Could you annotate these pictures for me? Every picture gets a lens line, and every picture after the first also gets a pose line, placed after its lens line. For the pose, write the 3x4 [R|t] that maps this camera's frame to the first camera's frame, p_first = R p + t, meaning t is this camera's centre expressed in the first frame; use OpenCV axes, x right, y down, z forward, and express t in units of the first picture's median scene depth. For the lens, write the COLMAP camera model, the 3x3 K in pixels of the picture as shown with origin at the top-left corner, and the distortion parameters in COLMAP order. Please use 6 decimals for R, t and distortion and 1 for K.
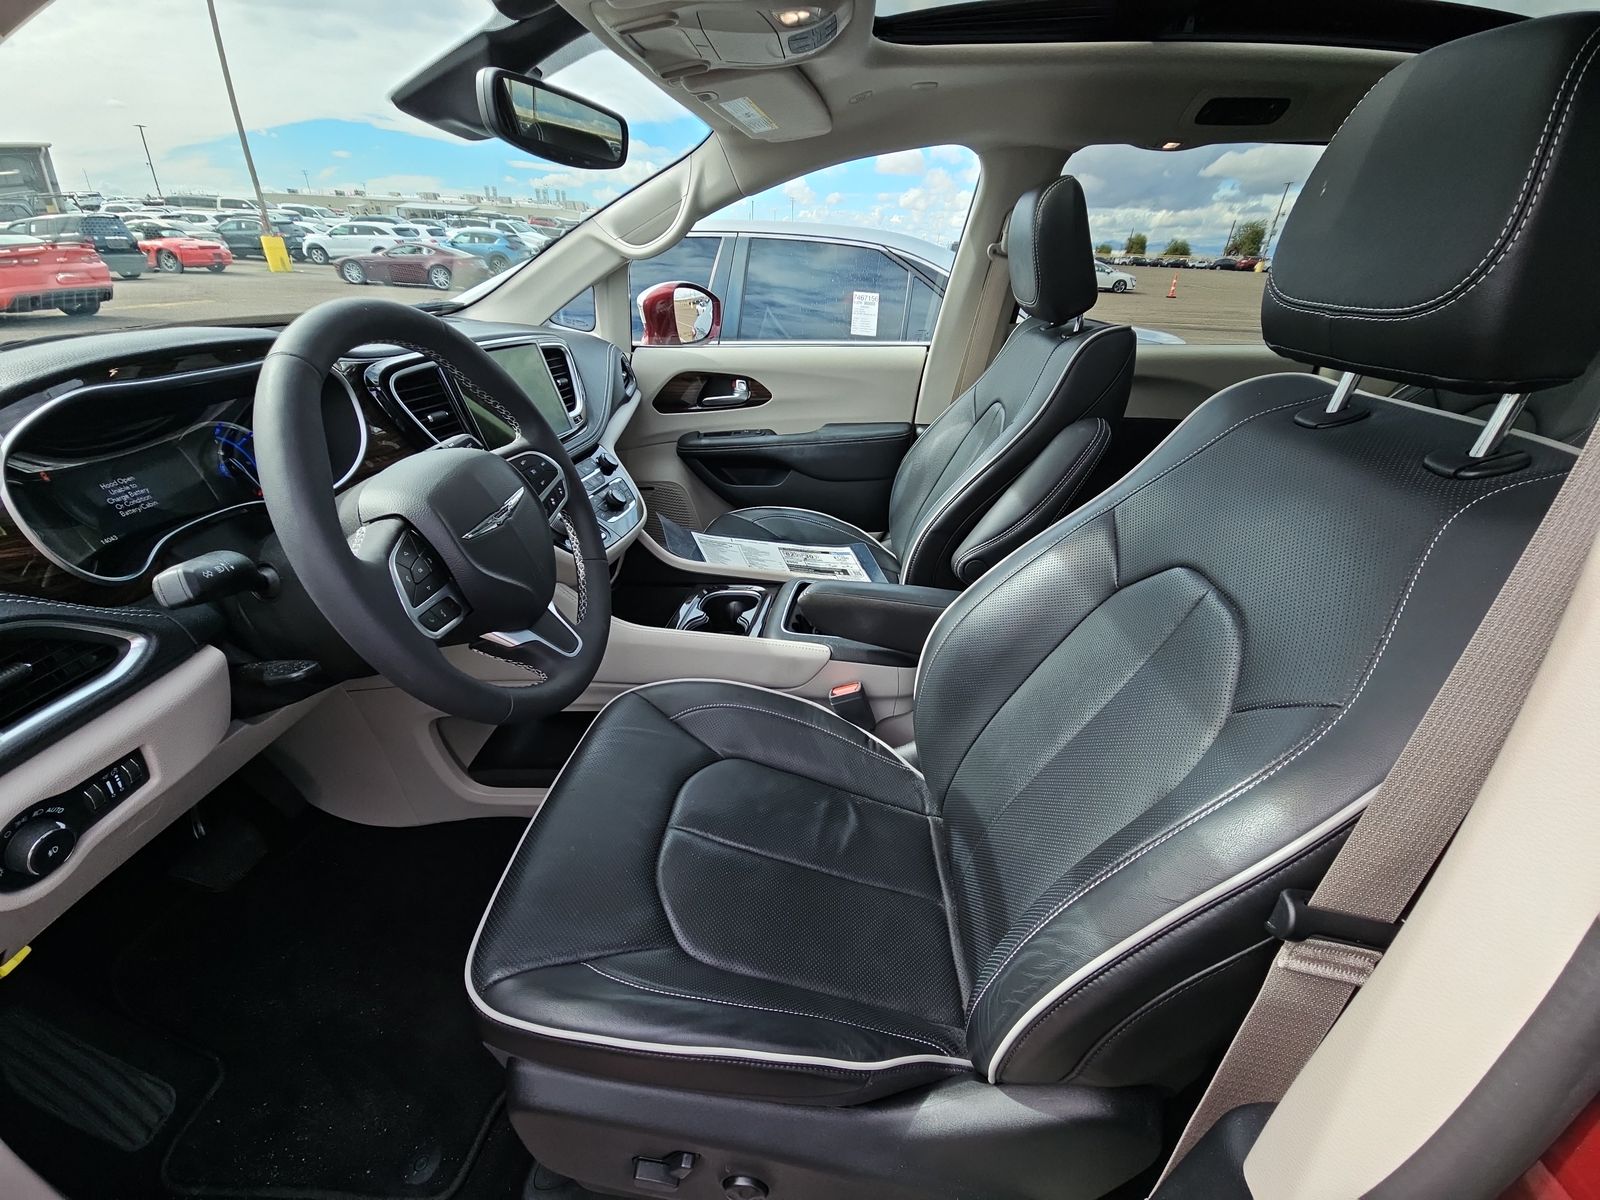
lens RADIAL K [[661.2, 0, 803.4], [0, 661.2, 624.6], [0, 0, 1]] dist [0.006017, -0.006899]
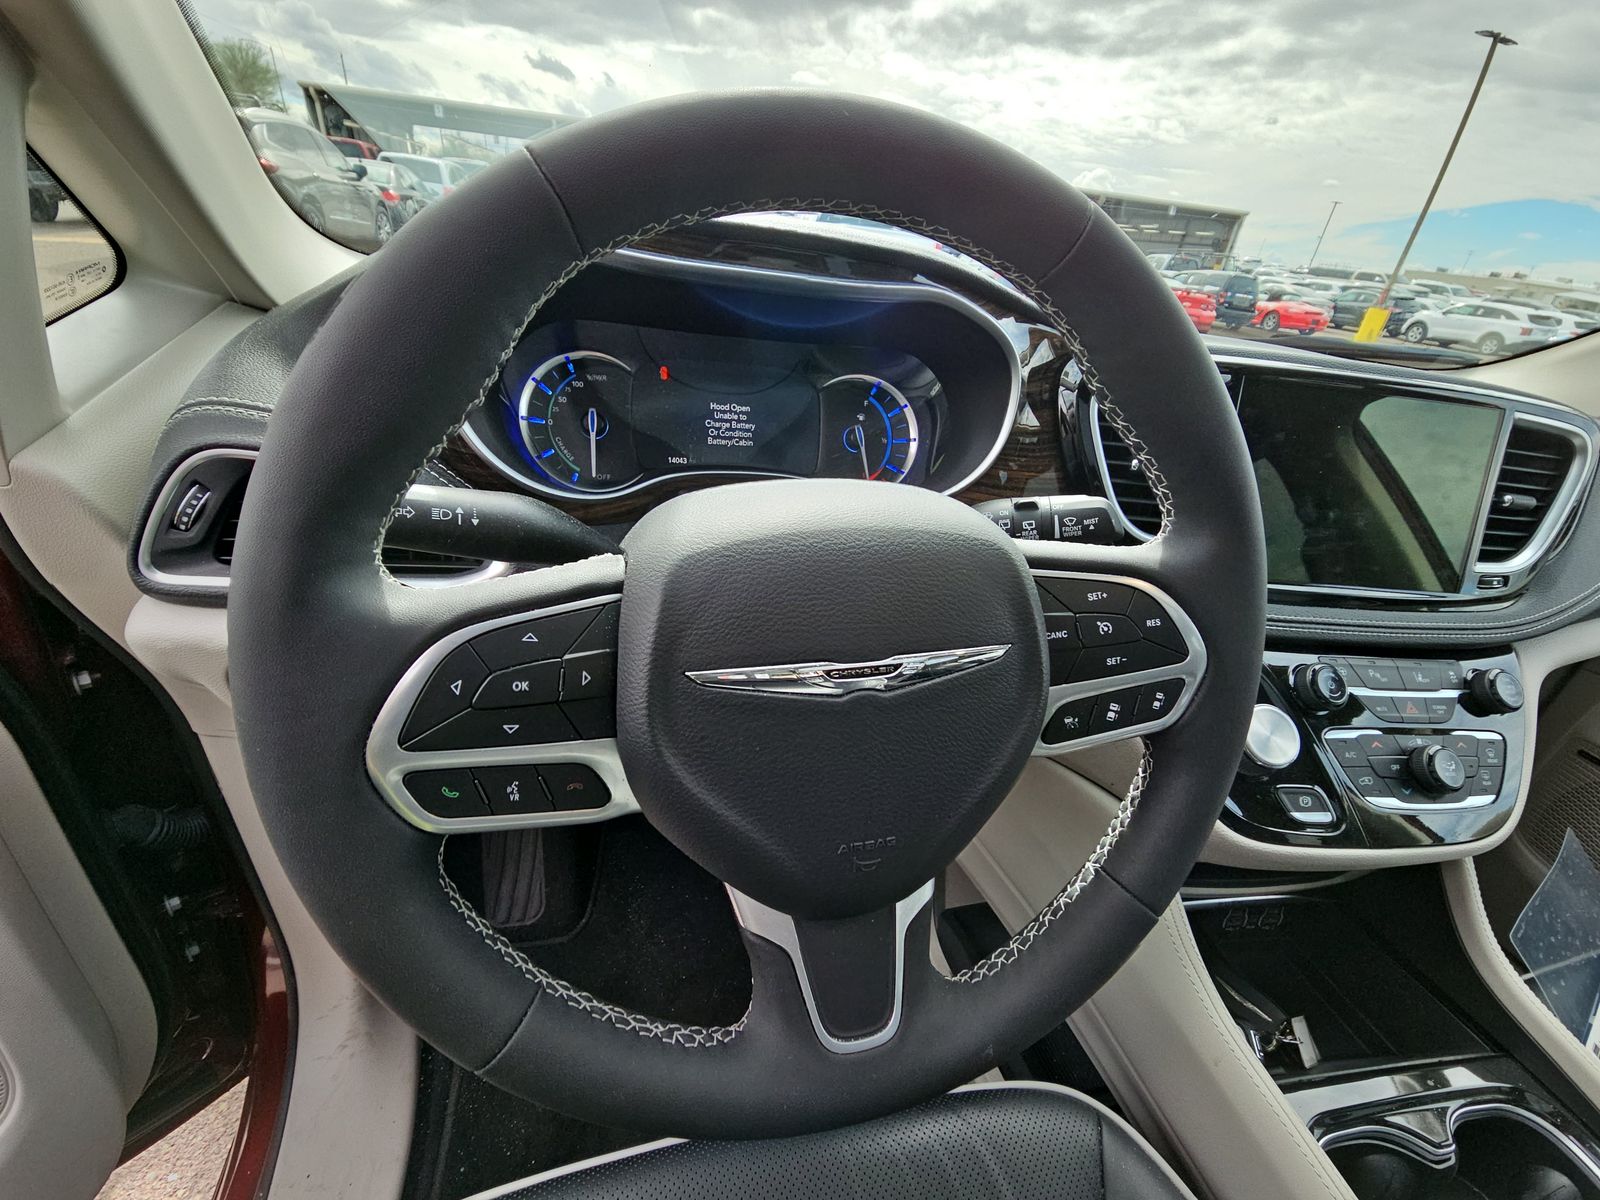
lens RADIAL K [[661.2, 0, 806.0], [0, 661.2, 623.3], [0, 0, 1]] dist [0.006017, -0.006899]
pose [[0.282887, 0.471533, -0.835244, -0.064020], [-0.545227, 0.795491, 0.264429, -0.118990], [0.789115, 0.380594, 0.482126, 0.331014]]
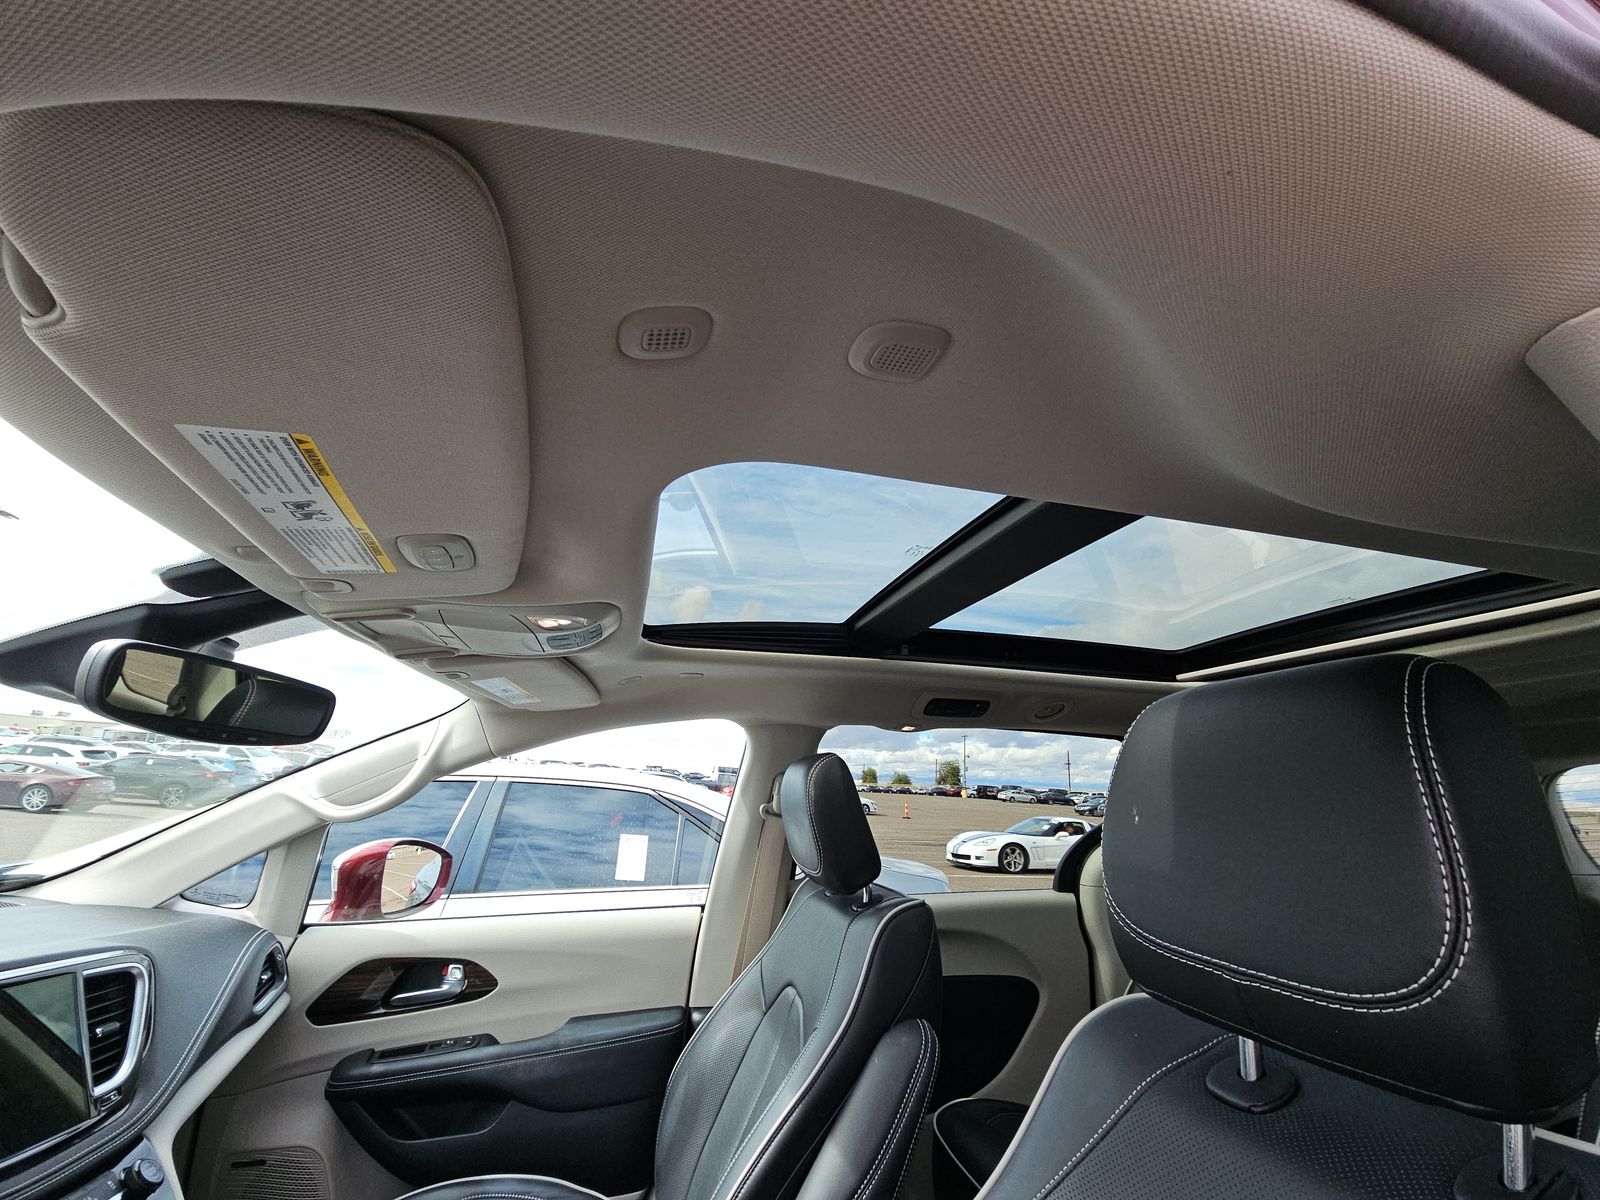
lens RADIAL K [[661.2, 0, 808.4], [0, 661.2, 607.2], [0, 0, 1]] dist [0.006017, -0.006899]
pose [[0.947630, 0.091549, 0.305967, 0.019790], [0.145641, 0.728740, -0.669124, -0.120449], [-0.284228, 0.678643, 0.677243, 0.116146]]
